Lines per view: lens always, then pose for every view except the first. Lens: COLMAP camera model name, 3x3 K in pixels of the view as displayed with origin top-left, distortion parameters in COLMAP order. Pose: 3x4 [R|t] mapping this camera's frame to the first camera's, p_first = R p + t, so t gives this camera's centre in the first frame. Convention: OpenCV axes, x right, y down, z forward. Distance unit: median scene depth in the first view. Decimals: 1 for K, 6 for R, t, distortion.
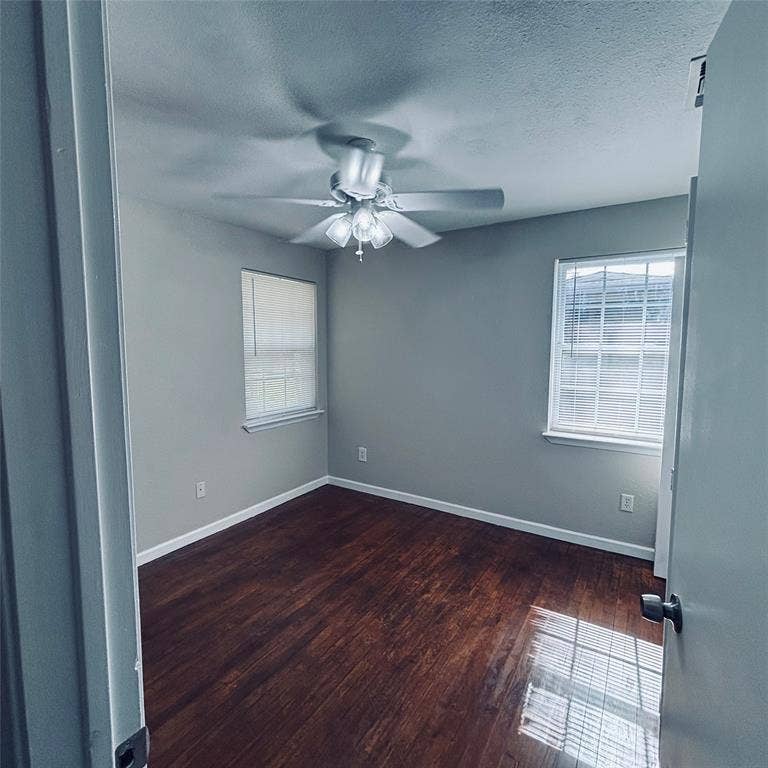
lens RADIAL K [[405.7, 0, 384.4], [0, 405.7, 394.5], [0, 0, 1]] dist [0.000137, -0.002006]
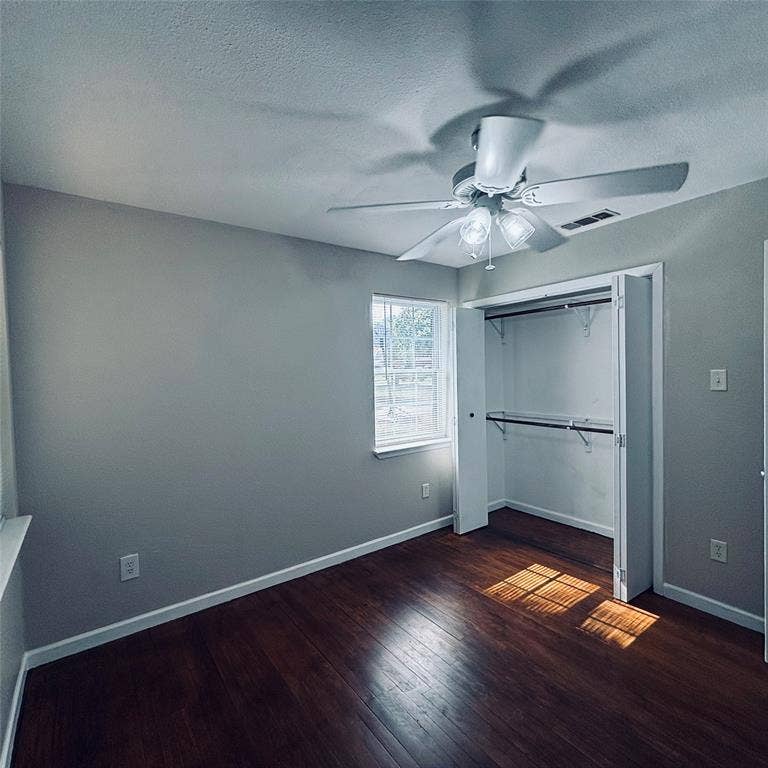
lens RADIAL K [[407.5, 0, 384.0], [0, 407.5, 384.0], [0, 0, 1]] dist [-0.000355, -0.000190]
pose [[0.361048, -0.042374, 0.931584, -0.585833], [0.141390, 0.989906, -0.009771, -0.064809], [-0.921766, 0.135245, 0.363395, 0.569201]]
